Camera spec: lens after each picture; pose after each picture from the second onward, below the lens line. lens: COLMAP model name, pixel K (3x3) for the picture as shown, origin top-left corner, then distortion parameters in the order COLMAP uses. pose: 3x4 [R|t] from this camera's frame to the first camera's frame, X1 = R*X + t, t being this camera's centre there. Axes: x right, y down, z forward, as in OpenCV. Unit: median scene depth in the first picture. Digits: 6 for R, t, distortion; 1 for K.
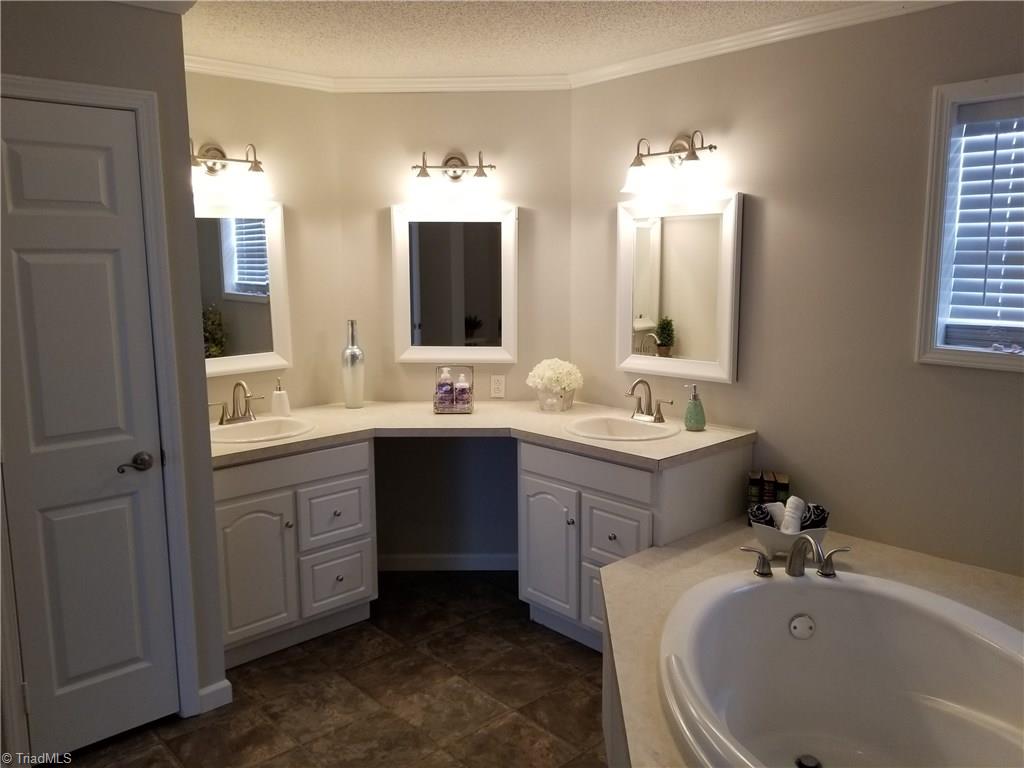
lens RADIAL K [[801.6, 0, 512.0], [0, 801.6, 384.0], [0, 0, 1]] dist [0.087210, -0.119360]
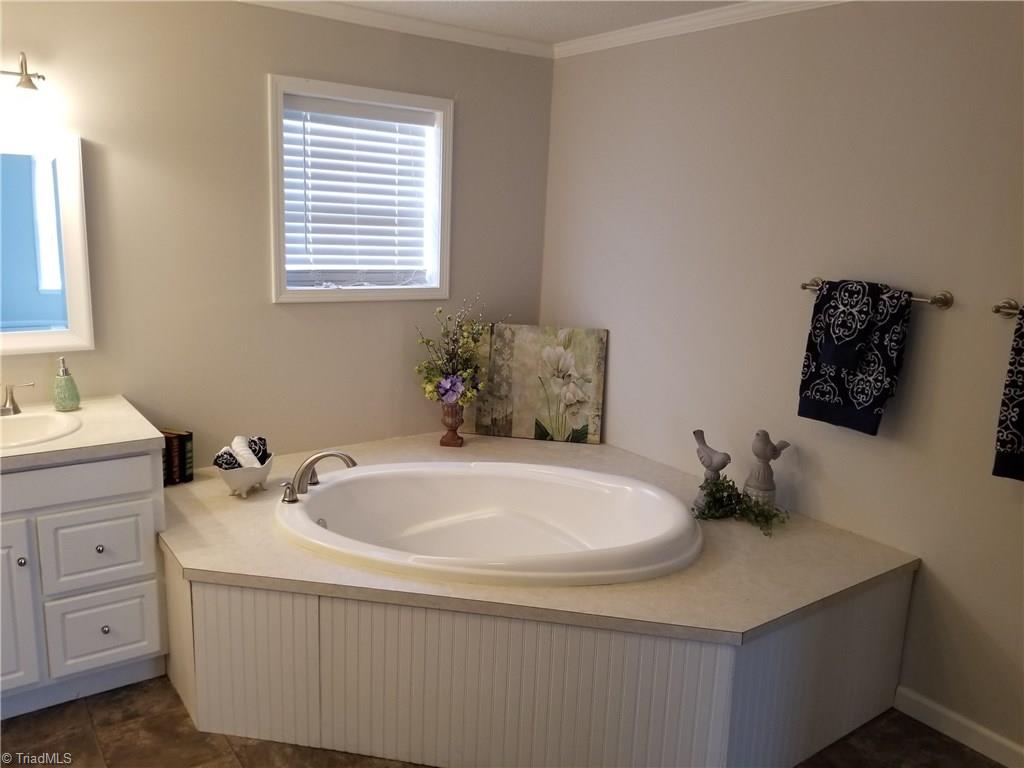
lens RADIAL K [[808.7, 0, 512.0], [0, 808.7, 384.0], [0, 0, 1]] dist [0.049699, -0.122605]
pose [[0.102157, -0.189539, 0.976544, -0.711653], [0.113496, 0.977491, 0.177850, -0.087993], [-0.988273, 0.092665, 0.121369, 0.536652]]
